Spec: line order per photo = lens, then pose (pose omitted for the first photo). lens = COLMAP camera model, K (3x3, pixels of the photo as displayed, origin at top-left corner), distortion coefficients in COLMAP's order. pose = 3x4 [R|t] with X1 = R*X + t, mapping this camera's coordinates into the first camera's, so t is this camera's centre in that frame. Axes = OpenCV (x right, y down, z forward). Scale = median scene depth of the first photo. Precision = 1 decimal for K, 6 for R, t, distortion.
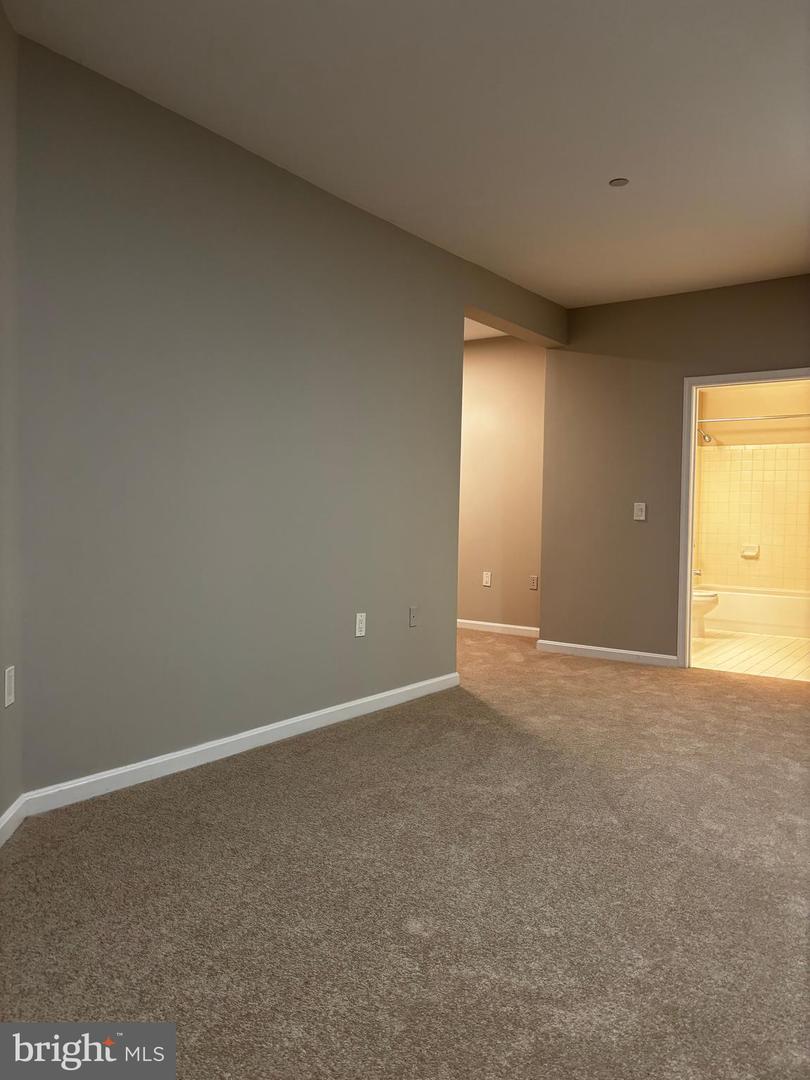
lens RADIAL K [[822.9, 0, 402.8], [0, 822.9, 524.2], [0, 0, 1]] dist [0.023439, -0.001801]
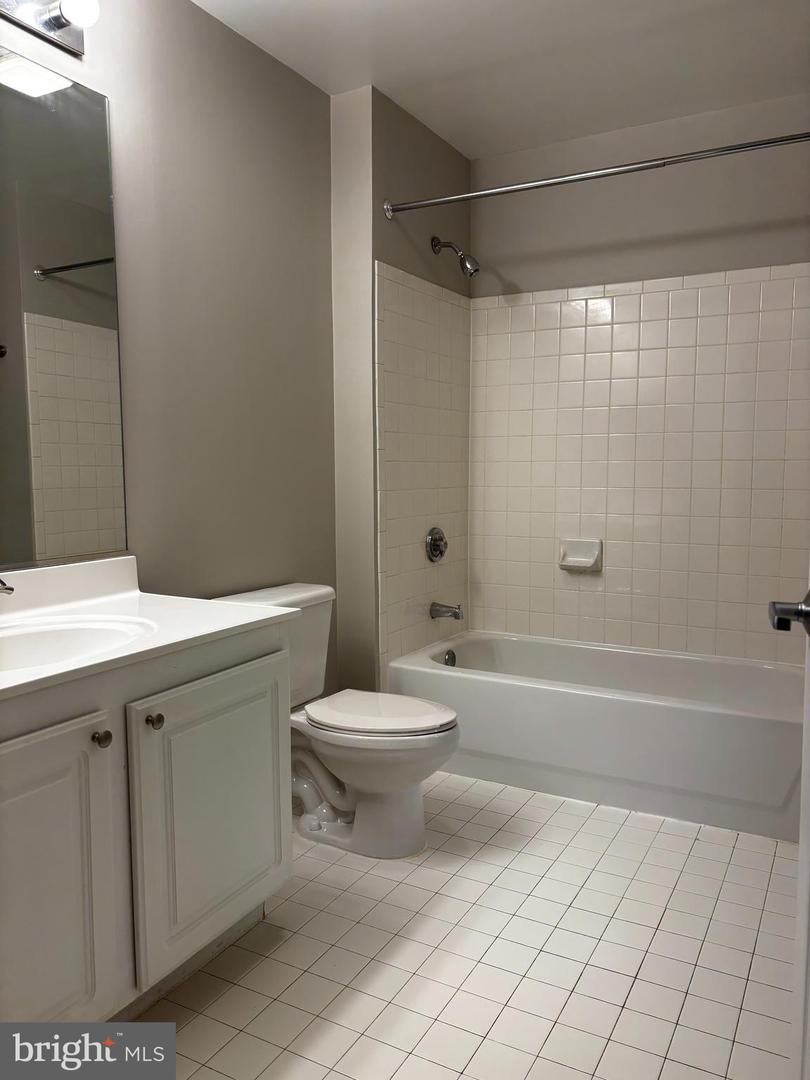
lens RADIAL K [[837.8, 0, 410.4], [0, 837.8, 522.9], [0, 0, 1]] dist [0.057292, -0.002476]
pose [[0.990995, -0.031873, 0.130048, 0.285354], [0.024651, 0.998083, 0.056766, -0.007840], [-0.131608, -0.053049, 0.989881, 0.607230]]
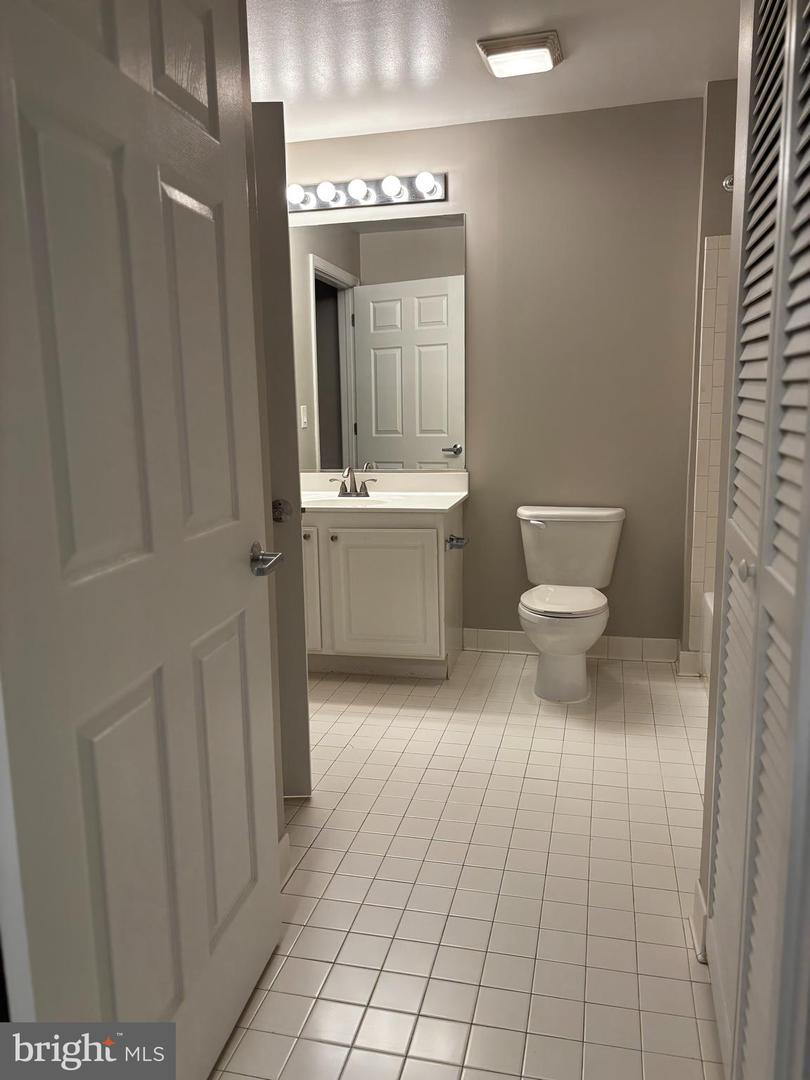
lens RADIAL K [[837.8, 0, 410.4], [0, 837.8, 522.9], [0, 0, 1]] dist [0.057292, -0.002476]
pose [[0.366679, 0.108179, -0.924037, 0.641226], [0.010678, 0.992662, 0.120451, -0.012921], [0.930286, -0.054034, 0.362833, 0.676936]]
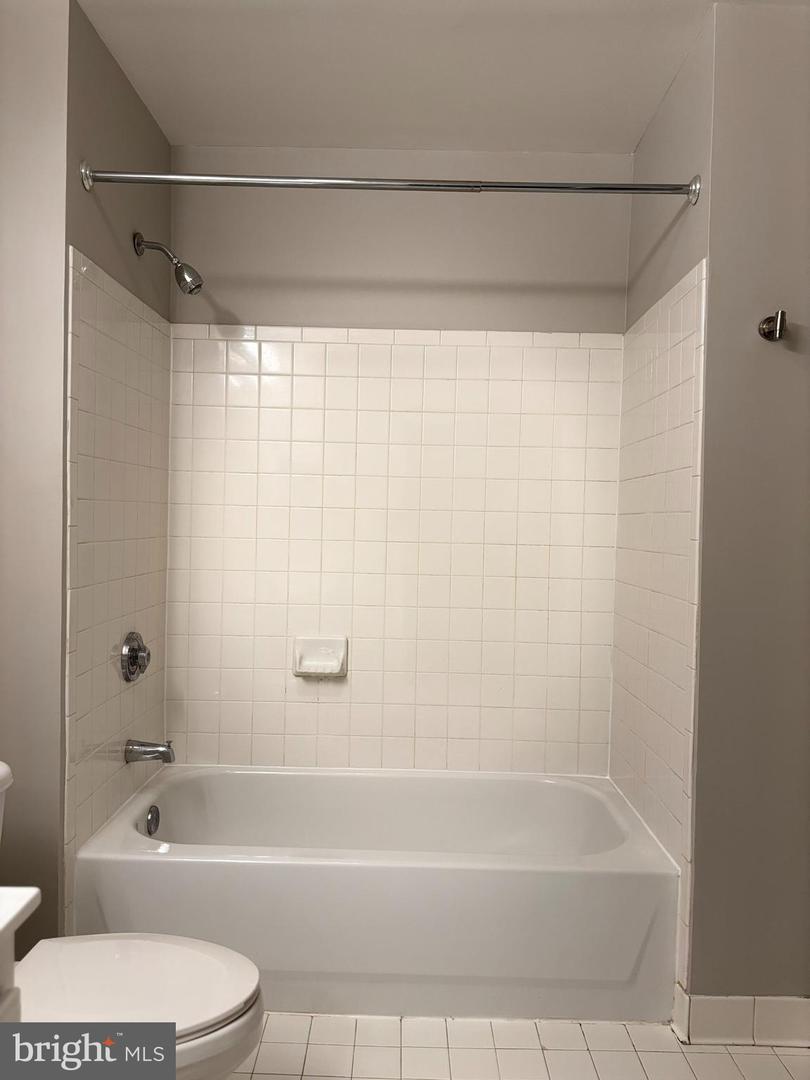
lens RADIAL K [[837.8, 0, 410.4], [0, 837.8, 522.9], [0, 0, 1]] dist [0.057292, -0.002476]
pose [[0.808936, -0.008614, 0.587834, 0.257032], [0.005589, 0.999960, 0.006961, -0.021321], [-0.587870, -0.002345, 0.808952, 0.715232]]
